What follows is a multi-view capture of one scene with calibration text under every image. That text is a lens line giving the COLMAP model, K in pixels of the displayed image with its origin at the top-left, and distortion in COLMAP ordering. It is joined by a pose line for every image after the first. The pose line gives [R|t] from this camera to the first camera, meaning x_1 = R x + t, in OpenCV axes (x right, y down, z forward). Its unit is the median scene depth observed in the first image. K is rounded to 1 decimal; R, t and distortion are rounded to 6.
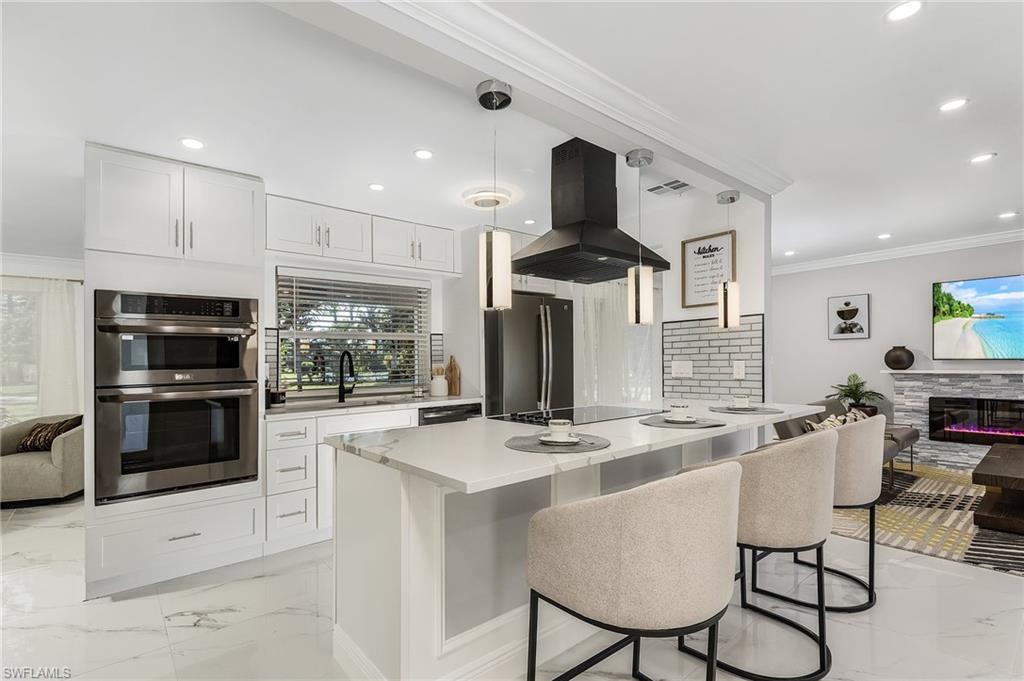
lens RADIAL K [[484.8, 0, 515.1], [0, 484.8, 358.2], [0, 0, 1]] dist [-0.000725, -0.000129]
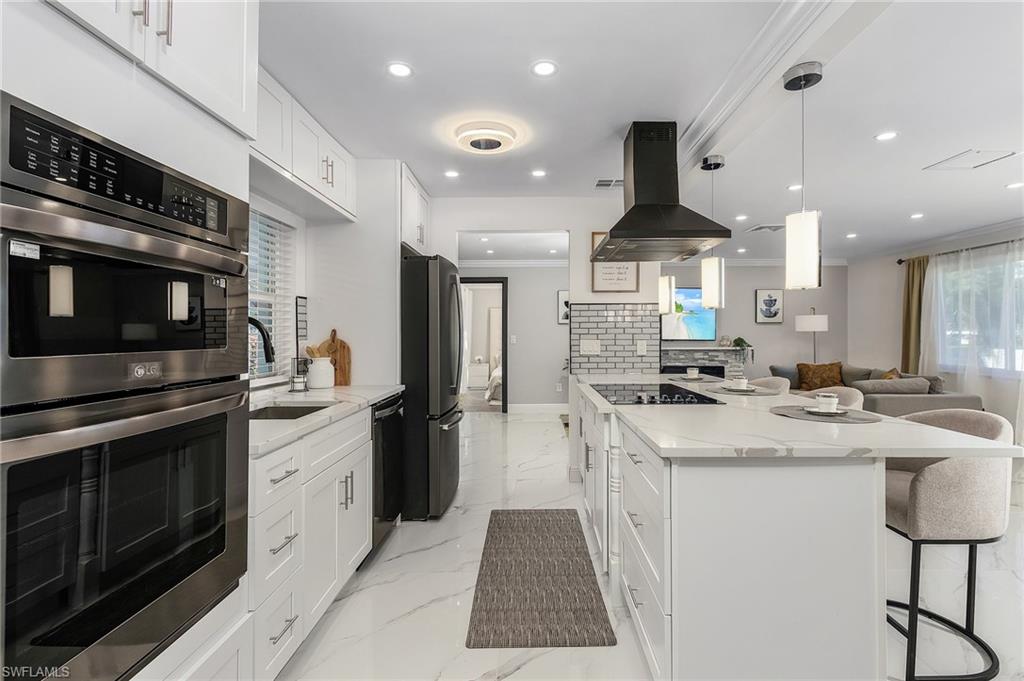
lens RADIAL K [[479.9, 0, 512.0], [0, 479.9, 340.5], [0, 0, 1]] dist [0.029849, 0.000061]
pose [[0.667009, 0.007348, 0.745013, -0.592265], [-0.012750, 0.999918, 0.001553, 0.007563], [-0.744940, -0.010535, 0.667048, 0.402553]]
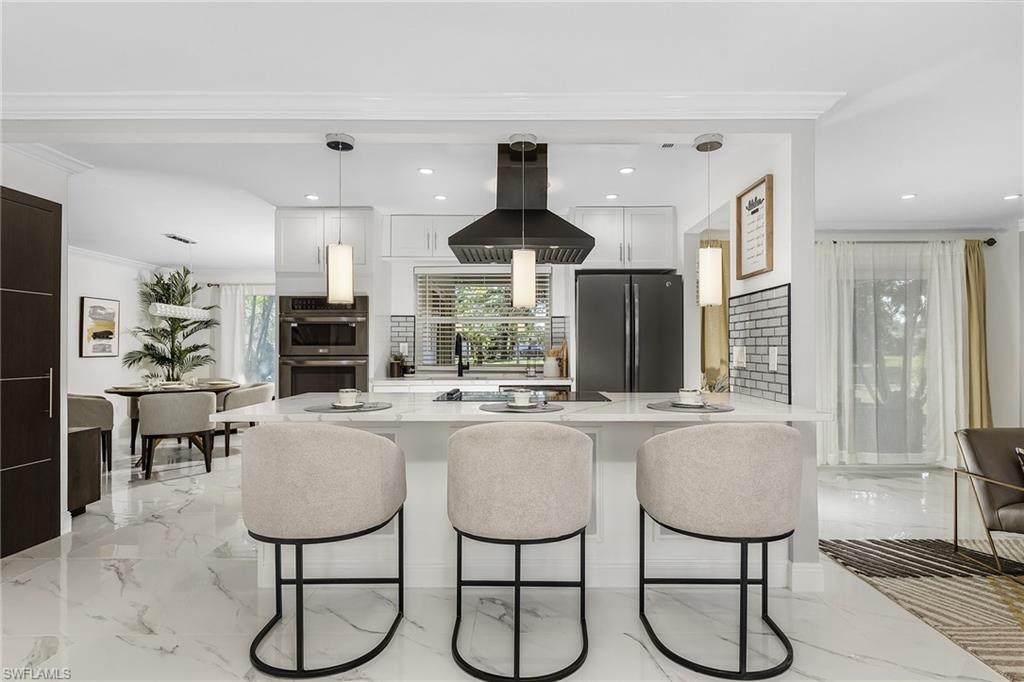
lens RADIAL K [[539.0, 0, 512.0], [0, 539.0, 341.0], [0, 0, 1]] dist [-0.001495, -0.000209]
pose [[0.755855, 0.010308, -0.654657, 0.641725], [-0.009263, 0.999944, 0.005051, -0.004200], [0.654673, 0.002246, 0.755909, 0.093158]]
